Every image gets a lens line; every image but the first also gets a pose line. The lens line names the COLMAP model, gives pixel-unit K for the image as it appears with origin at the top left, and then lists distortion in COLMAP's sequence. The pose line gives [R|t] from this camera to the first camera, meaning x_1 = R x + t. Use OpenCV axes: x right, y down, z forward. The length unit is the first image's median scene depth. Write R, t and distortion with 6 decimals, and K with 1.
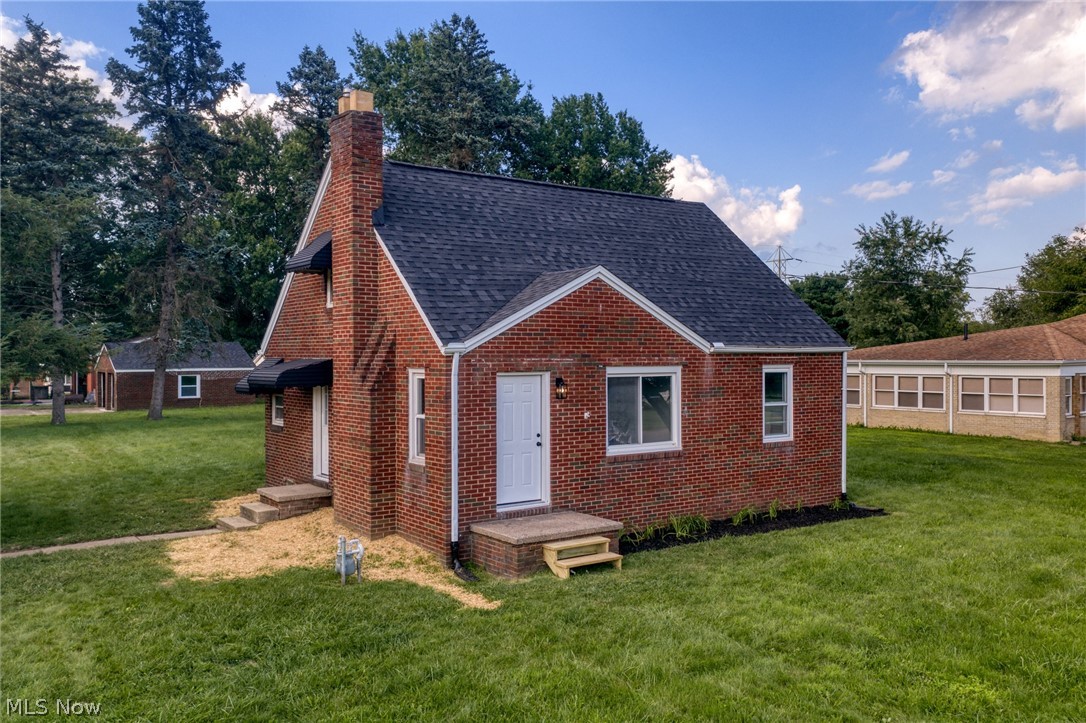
lens RADIAL K [[884.3, 0, 545.4], [0, 884.3, 356.4], [0, 0, 1]] dist [0.068571, -0.129417]
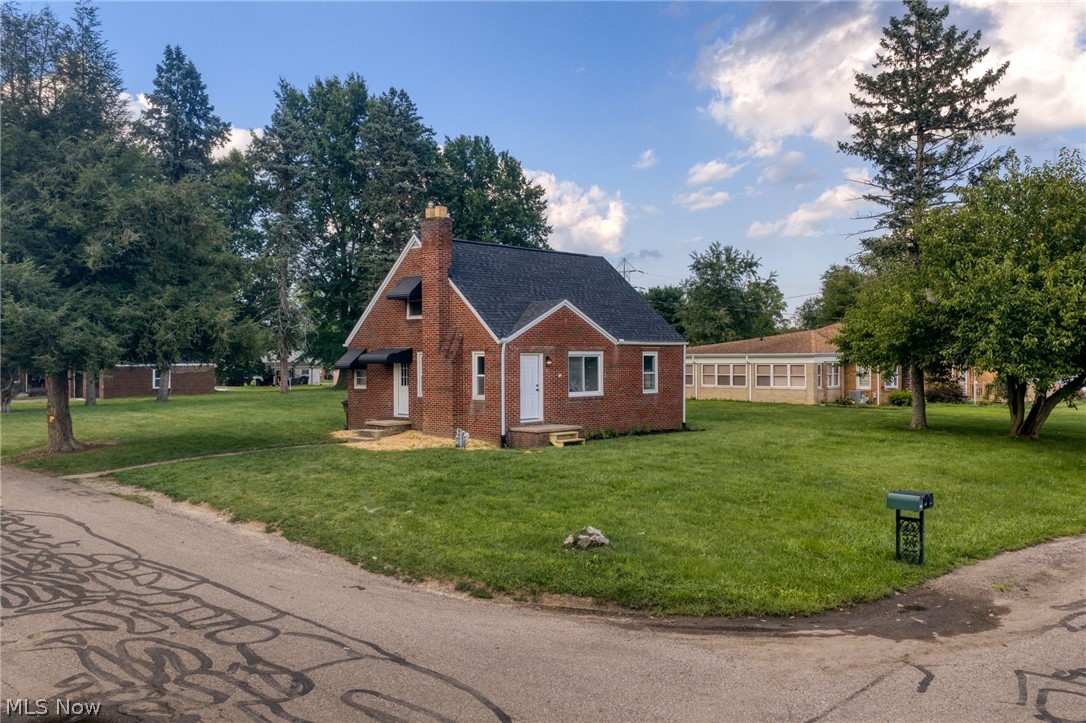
lens RADIAL K [[884.3, 0, 545.4], [0, 884.3, 356.4], [0, 0, 1]] dist [0.068571, -0.129417]
pose [[0.984972, -0.001077, 0.172713, -0.249671], [0.001905, 0.999987, -0.004626, 0.025515], [-0.172705, 0.004886, 0.984961, -0.713912]]
